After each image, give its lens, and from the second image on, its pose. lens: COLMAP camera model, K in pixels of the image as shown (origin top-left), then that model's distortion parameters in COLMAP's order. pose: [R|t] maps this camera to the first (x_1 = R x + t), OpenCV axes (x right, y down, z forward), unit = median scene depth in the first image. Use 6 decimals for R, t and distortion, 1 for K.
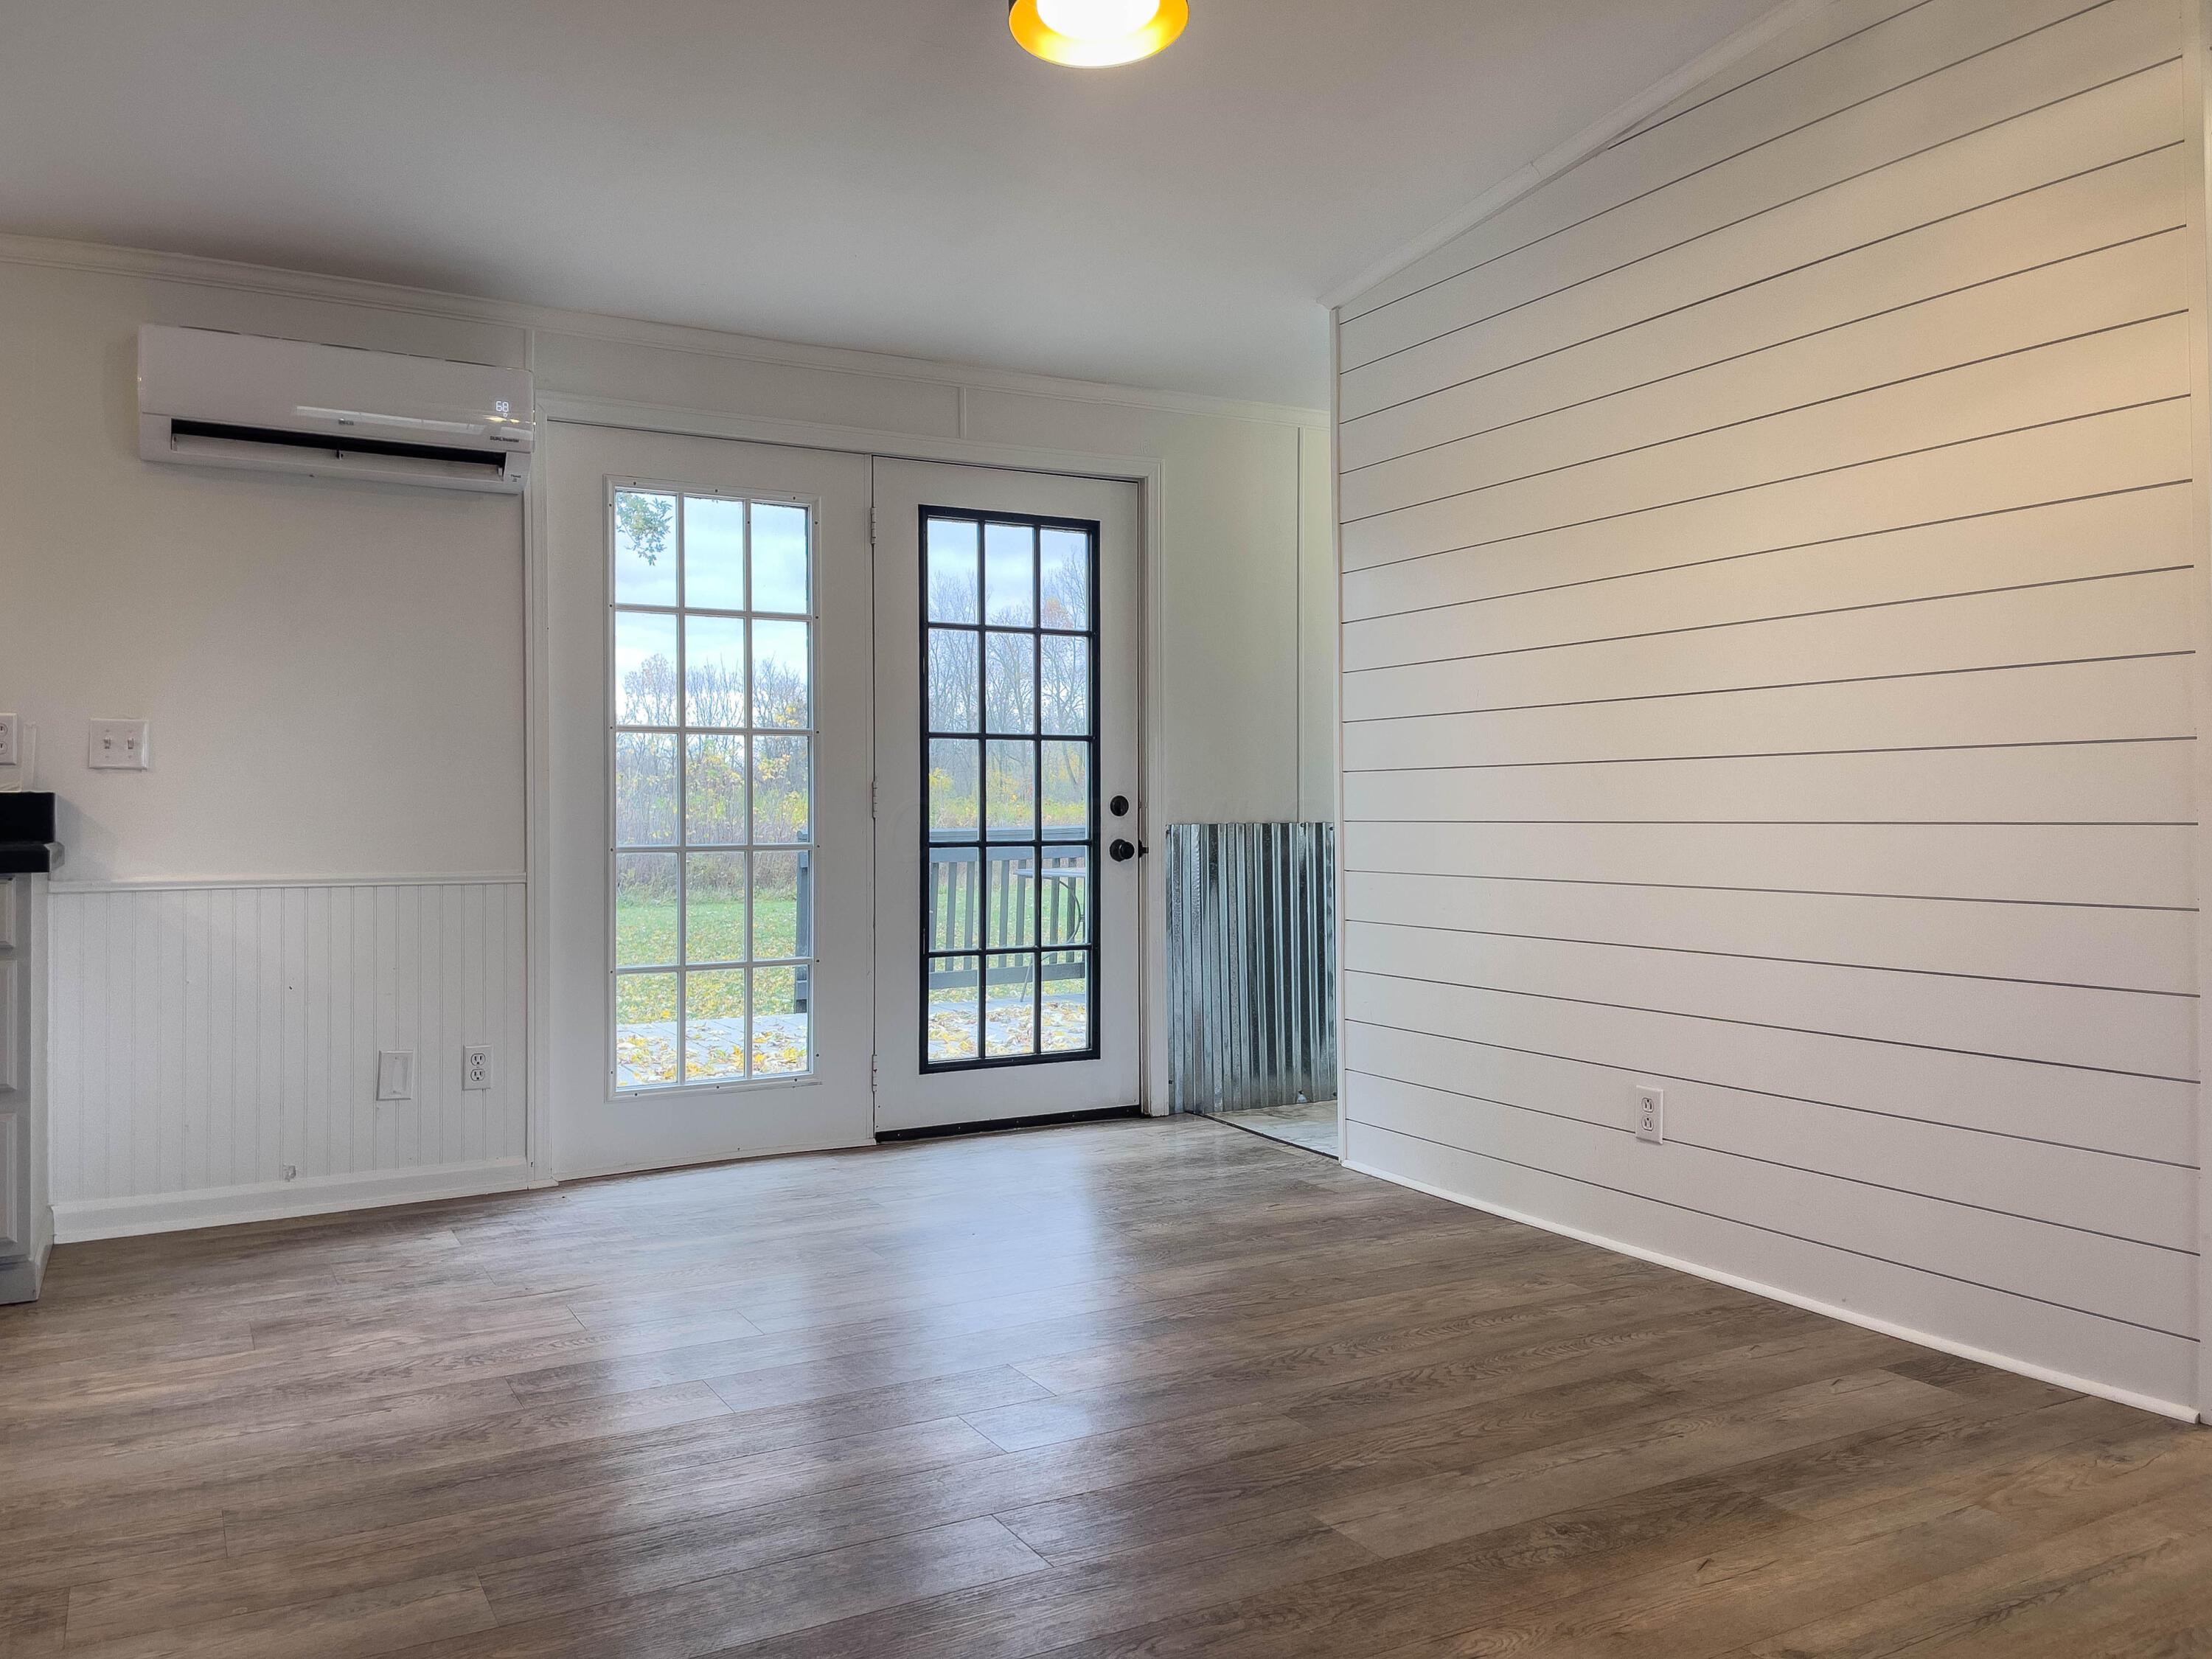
lens RADIAL K [[1689.5, 0, 1113.4], [0, 1689.5, 803.9], [0, 0, 1]] dist [0.076918, -0.088002]
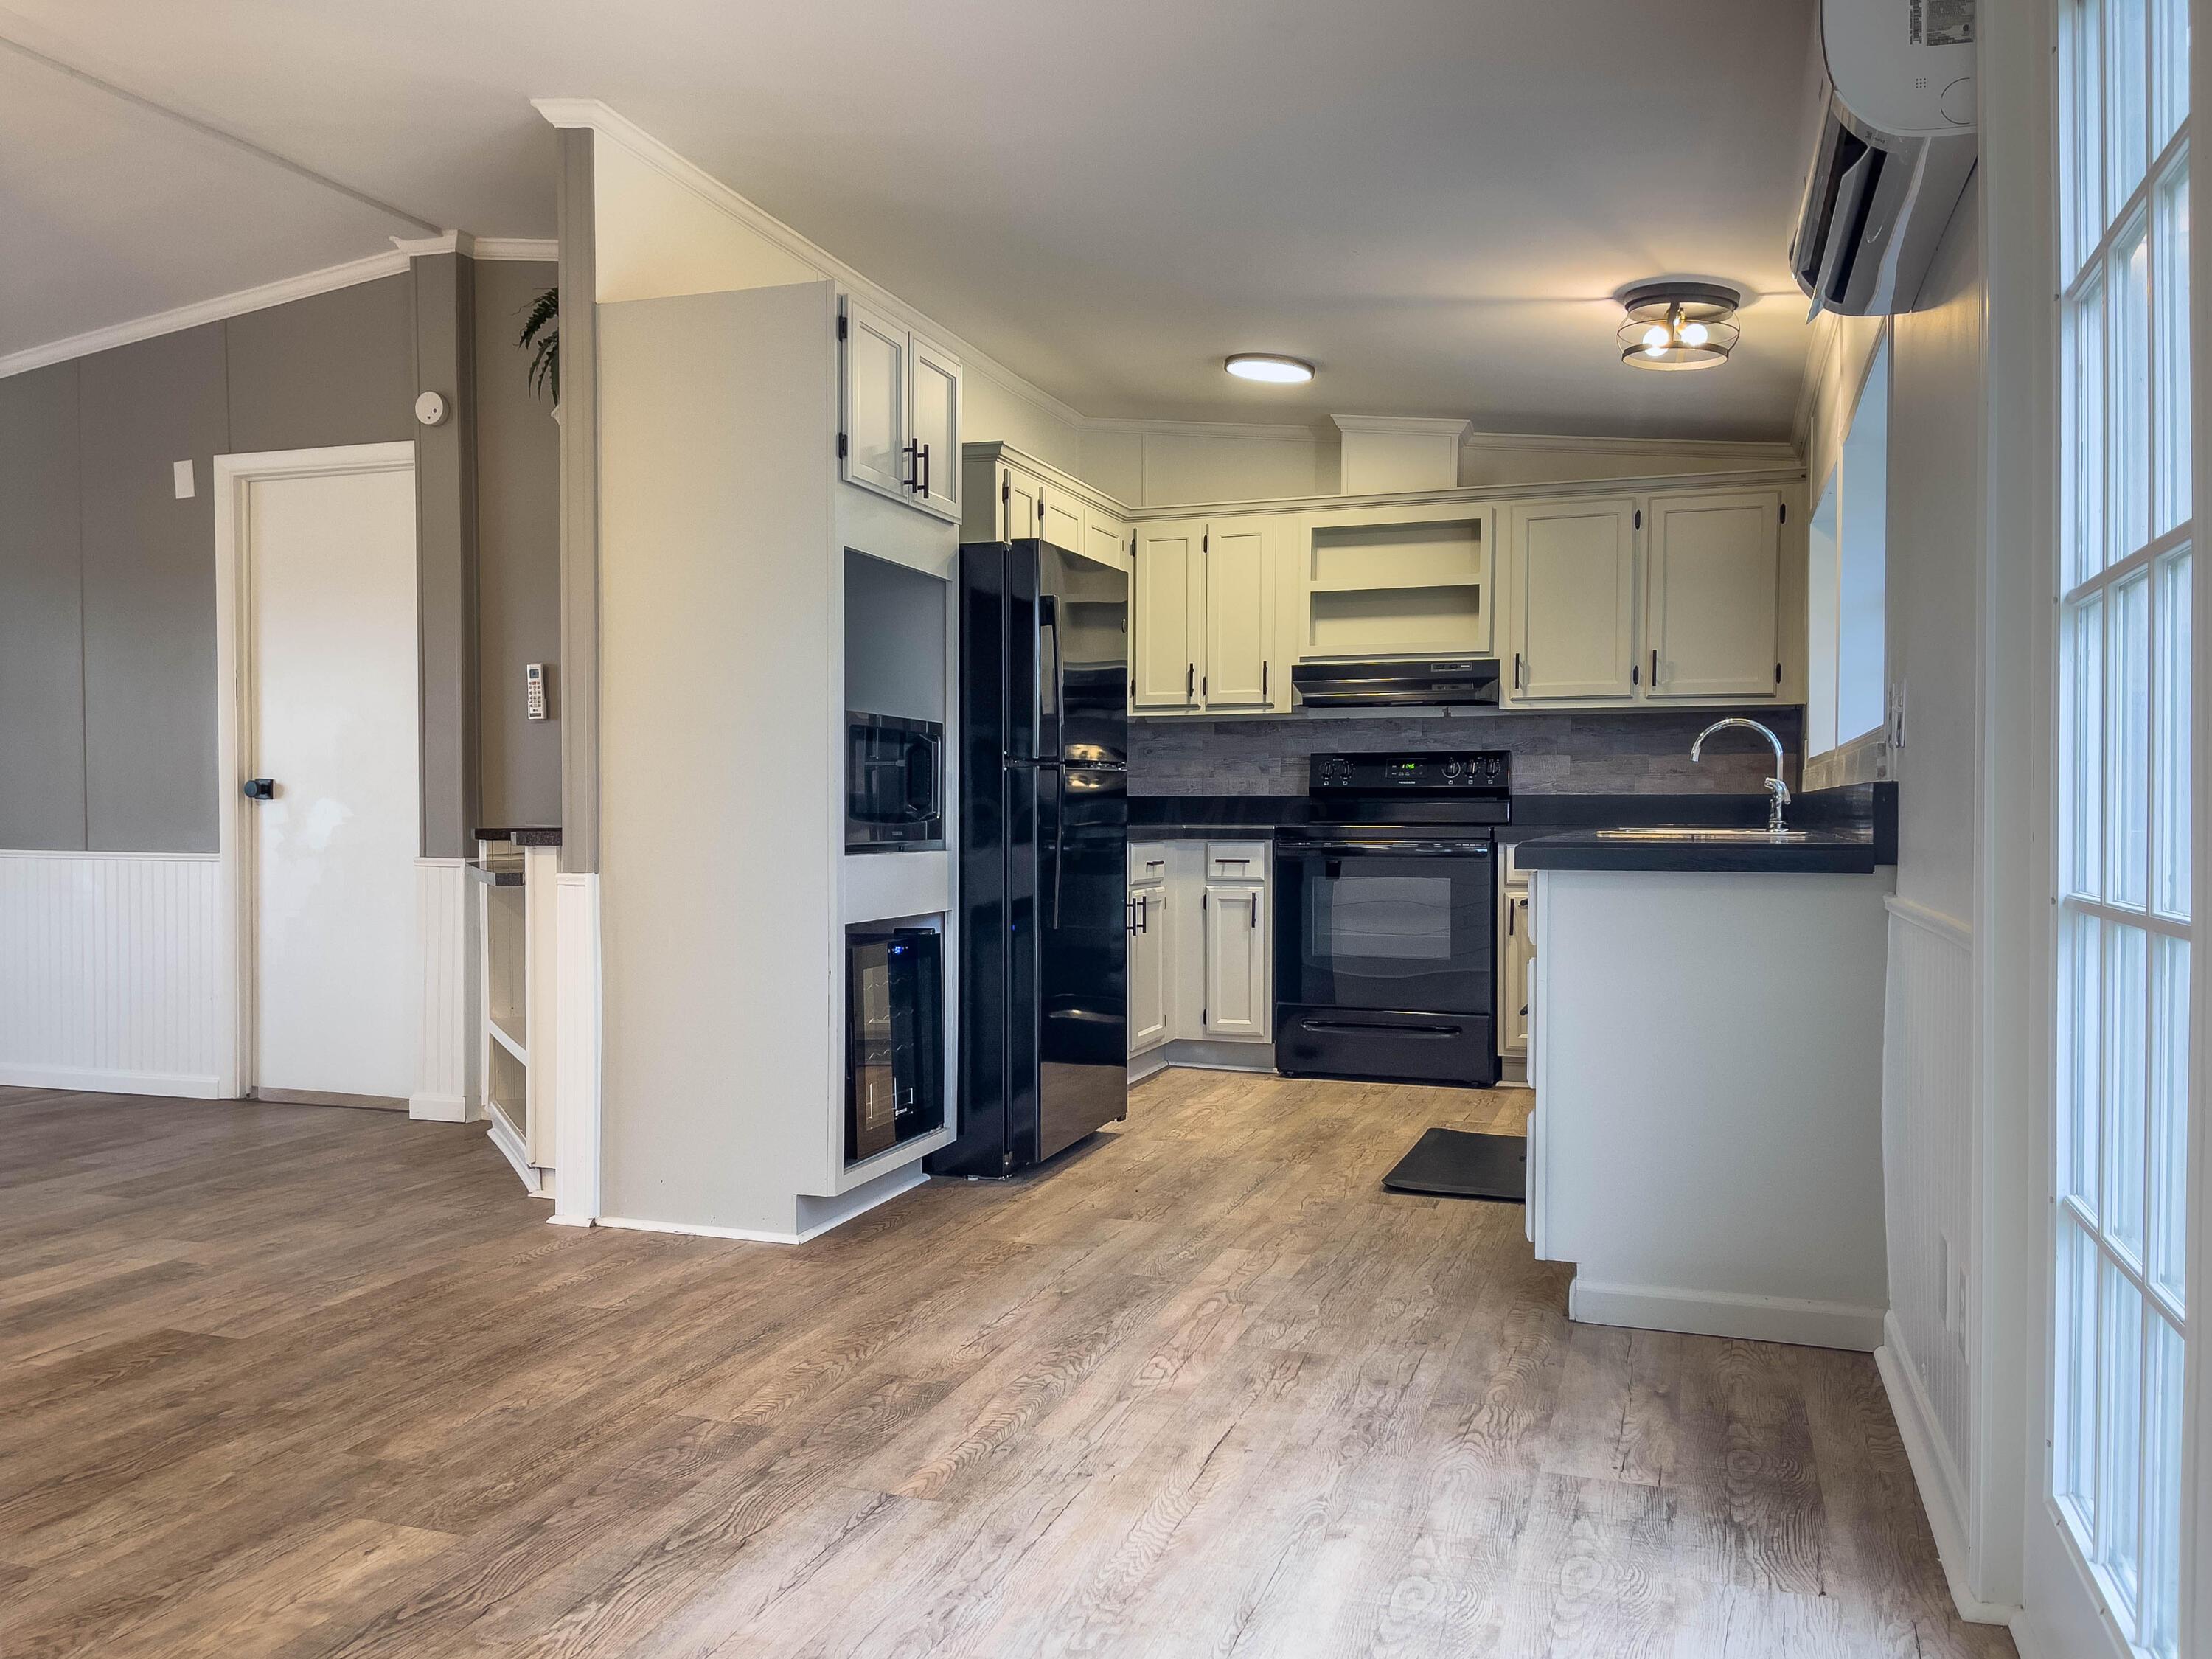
lens RADIAL K [[1722.2, 0, 1067.4], [0, 1722.2, 835.7], [0, 0, 1]] dist [0.075896, -0.083151]
pose [[-0.757173, 0.013178, -0.653081, 0.214276], [0.005140, 0.999886, 0.014216, 0.004567], [0.653194, 0.007407, -0.757155, 1.564141]]
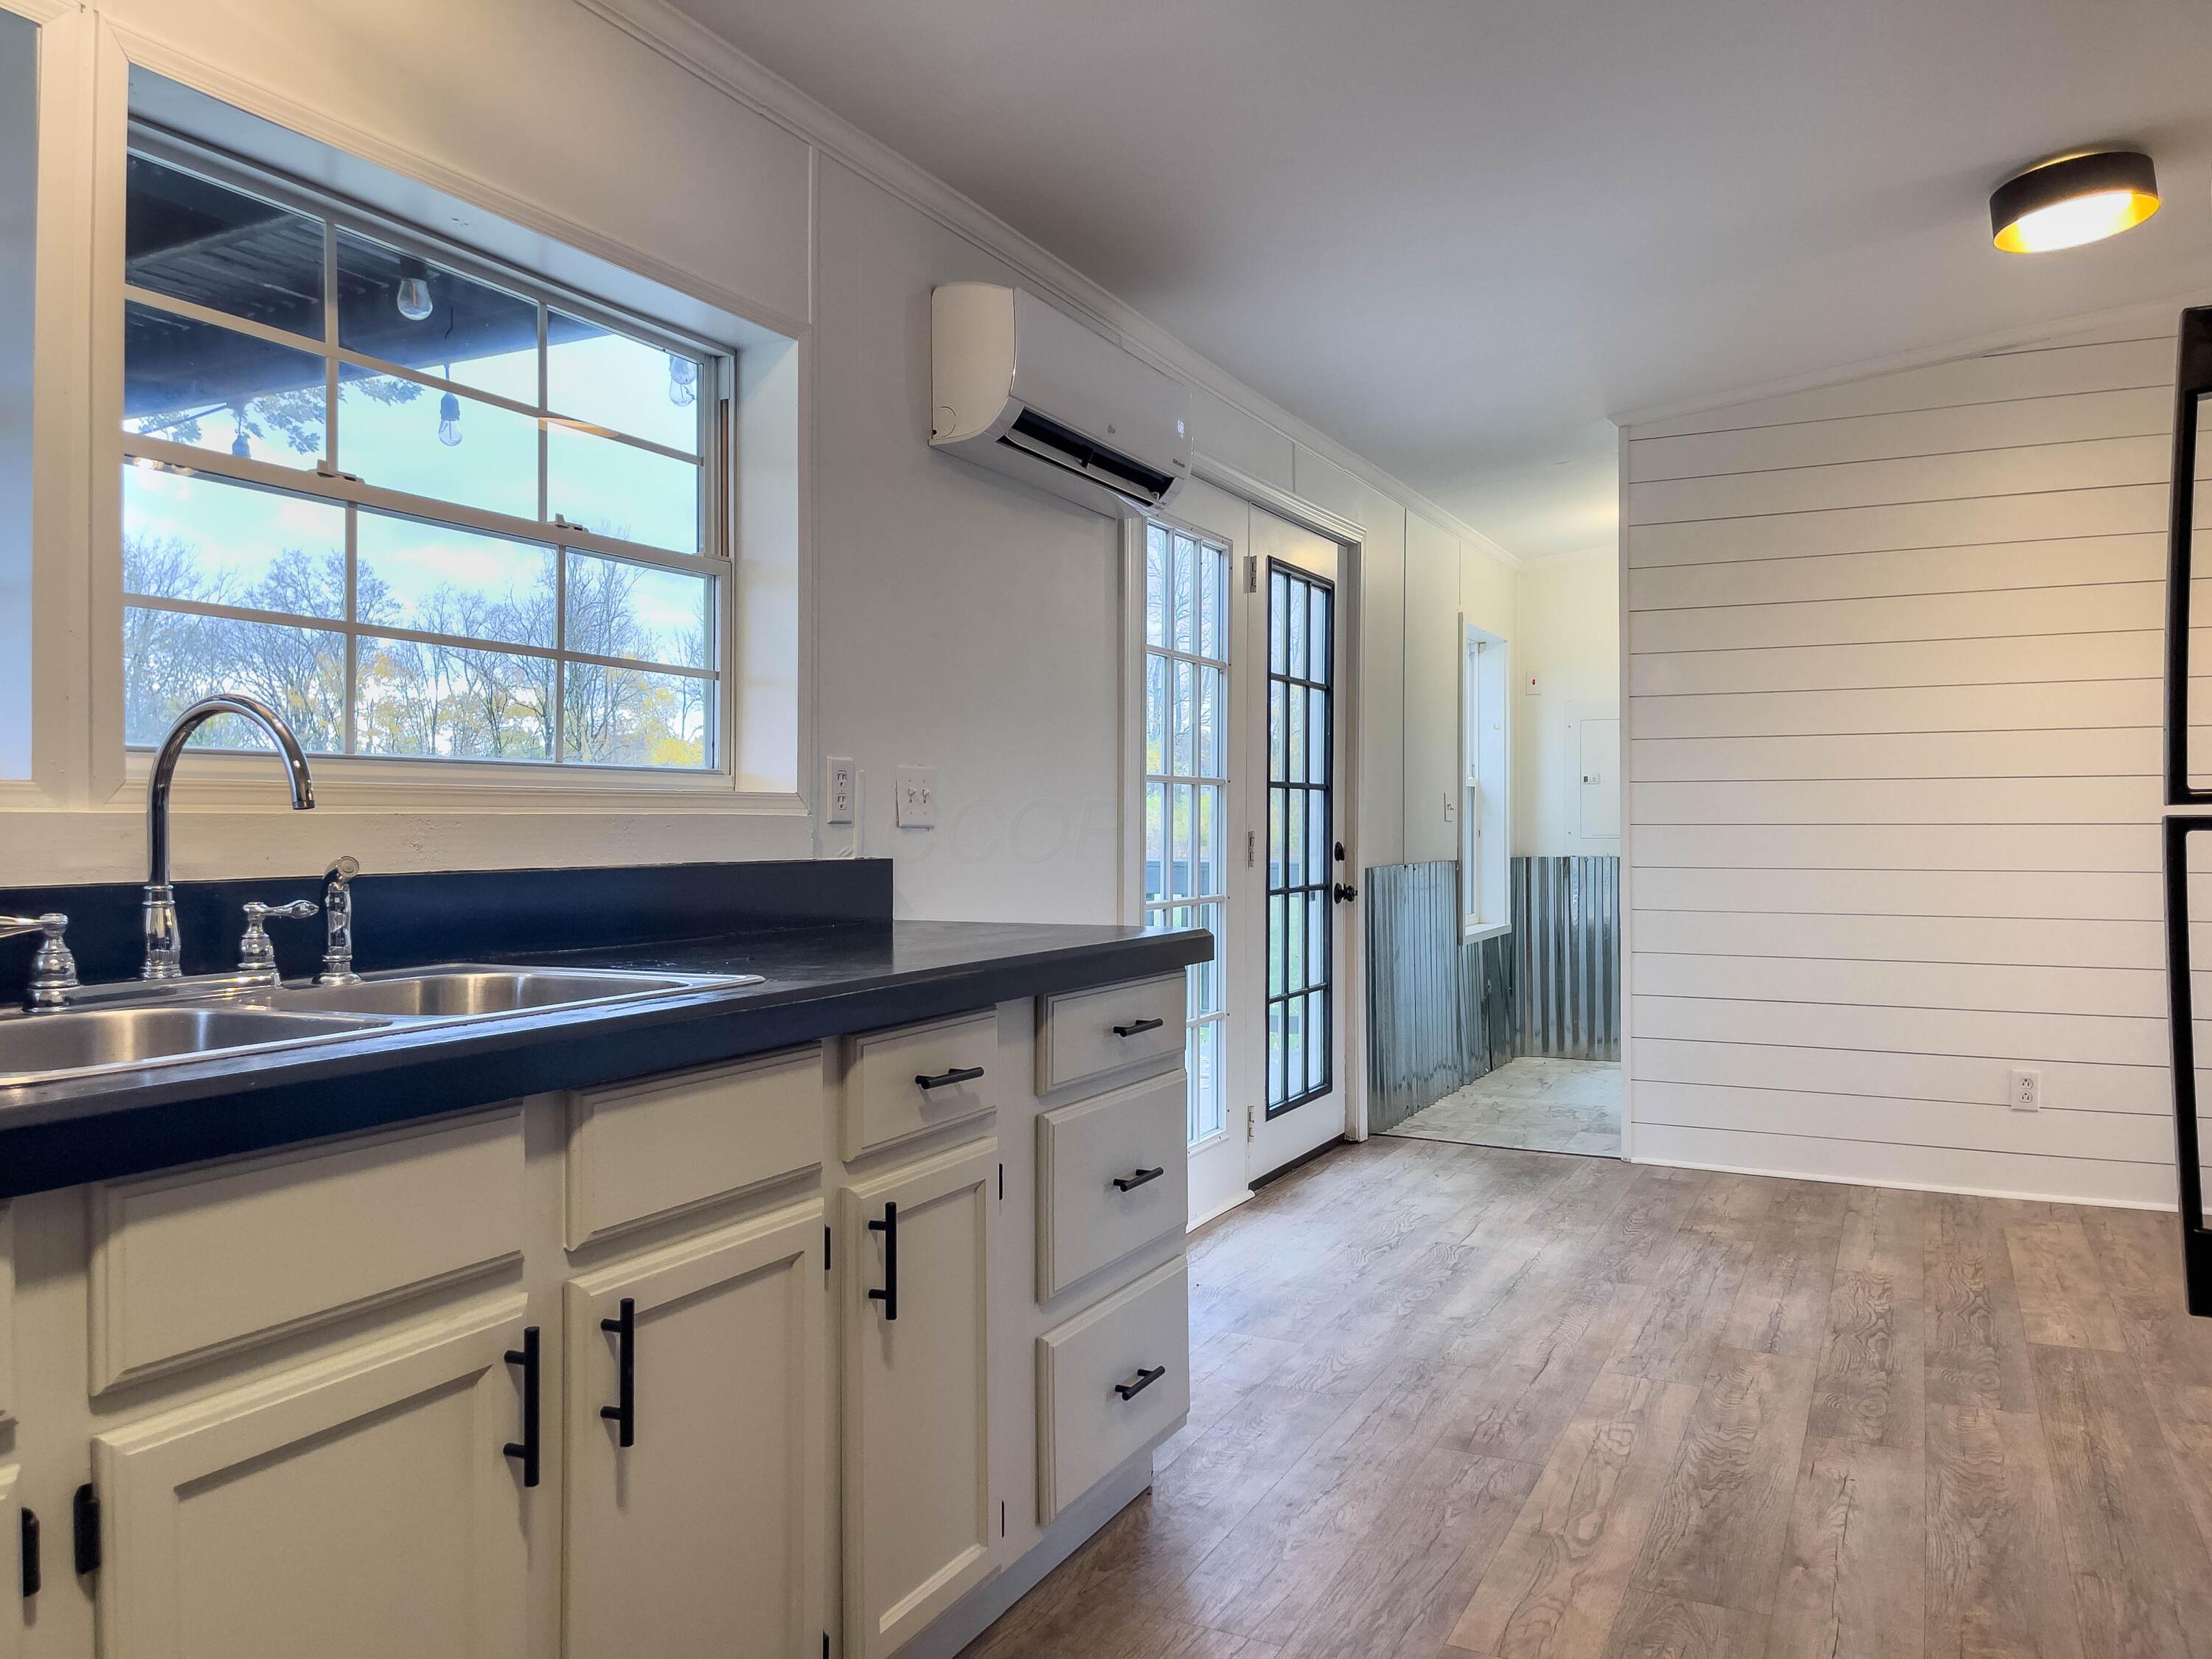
lens RADIAL K [[1668.1, 0, 1109.5], [0, 1668.1, 819.0], [0, 0, 1]] dist [0.077865, -0.089614]
pose [[0.817263, 0.004364, 0.576248, -1.122469], [-0.005359, 0.999986, 0.000028, -0.028829], [-0.576239, -0.003111, 0.817275, 0.357187]]
